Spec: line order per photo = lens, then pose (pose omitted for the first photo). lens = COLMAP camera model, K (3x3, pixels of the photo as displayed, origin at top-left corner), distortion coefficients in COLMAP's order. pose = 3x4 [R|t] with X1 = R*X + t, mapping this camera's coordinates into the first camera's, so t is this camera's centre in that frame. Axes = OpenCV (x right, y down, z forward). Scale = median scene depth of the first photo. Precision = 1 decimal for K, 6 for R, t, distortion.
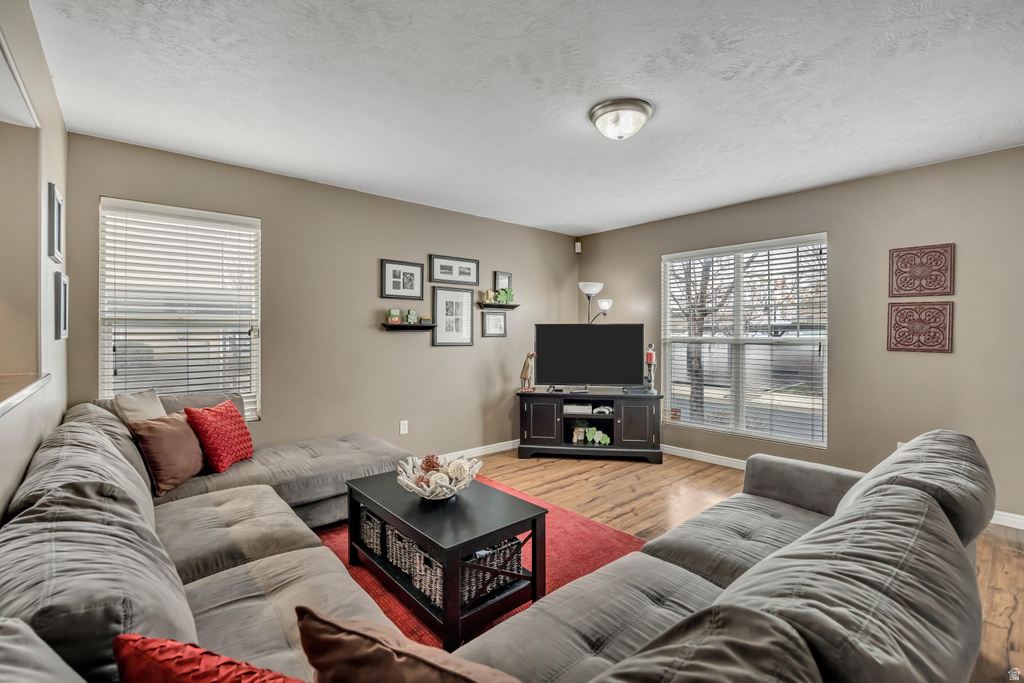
lens RADIAL K [[452.7, 0, 514.4], [0, 452.7, 337.7], [0, 0, 1]] dist [-0.004861, -0.000089]
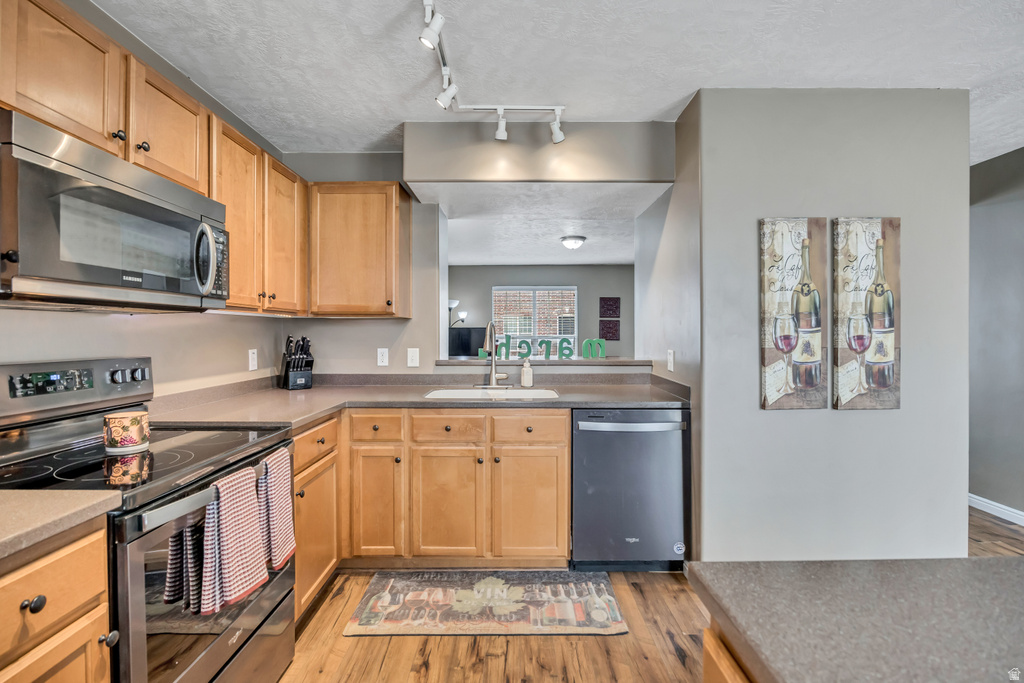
lens RADIAL K [[451.4, 0, 512.0], [0, 451.4, 335.9], [0, 0, 1]] dist [-0.007949, 0.001582]
pose [[0.654926, -0.008025, 0.755651, -1.086880], [0.010922, 0.999940, 0.001153, -0.000995], [-0.755614, 0.007498, 0.654974, -0.173287]]
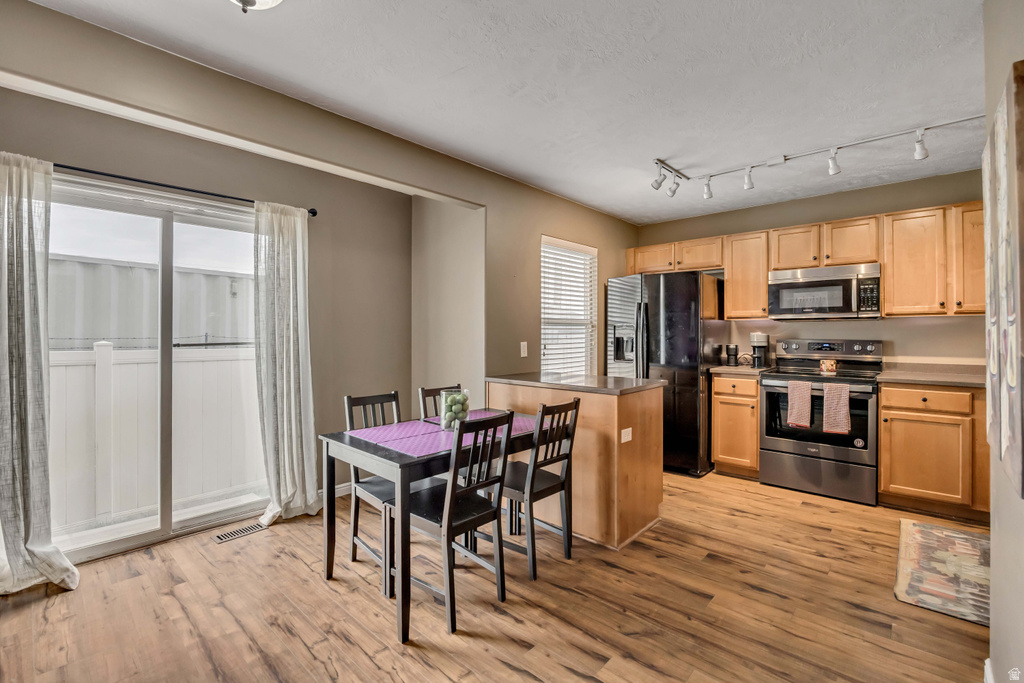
lens RADIAL K [[451.4, 0, 510.4], [0, 451.4, 334.8], [0, 0, 1]] dist [-0.007949, 0.001582]
pose [[0.119396, 0.002212, -0.992844, -0.155596], [-0.008902, 0.999960, 0.001157, 0.010330], [0.992807, 0.008700, 0.119411, -0.475438]]
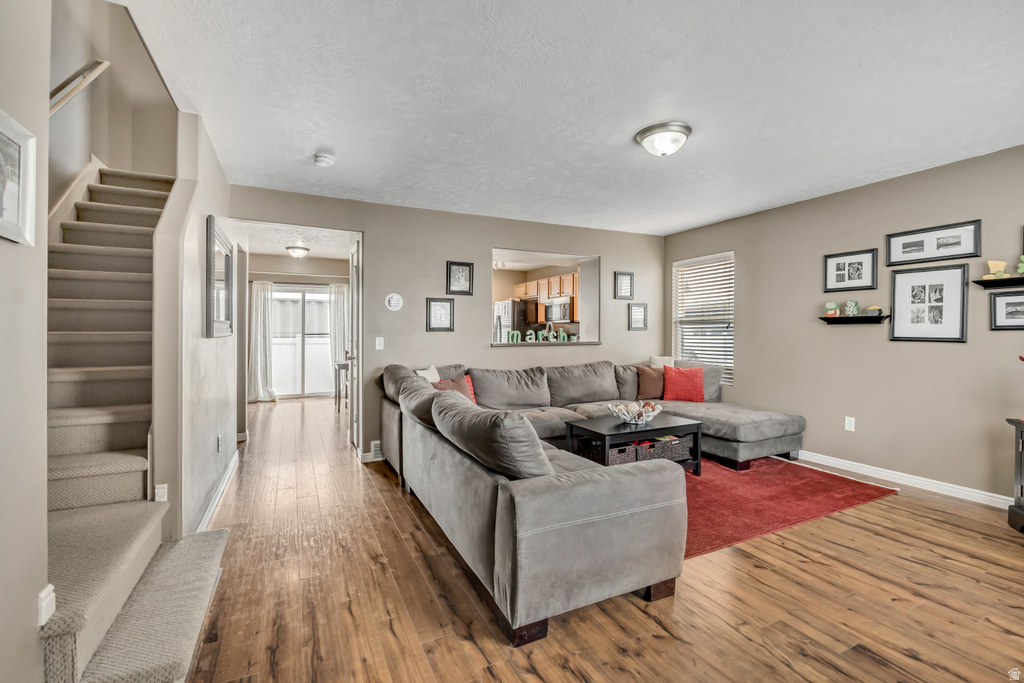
lens RADIAL K [[452.7, 0, 515.5], [0, 452.7, 334.9], [0, 0, 1]] dist [-0.004861, -0.000089]
pose [[-0.254242, 0.006982, -0.967115, 0.852556], [-0.009503, 0.999908, 0.009717, 0.006201], [0.967094, 0.011661, -0.254153, 0.546315]]
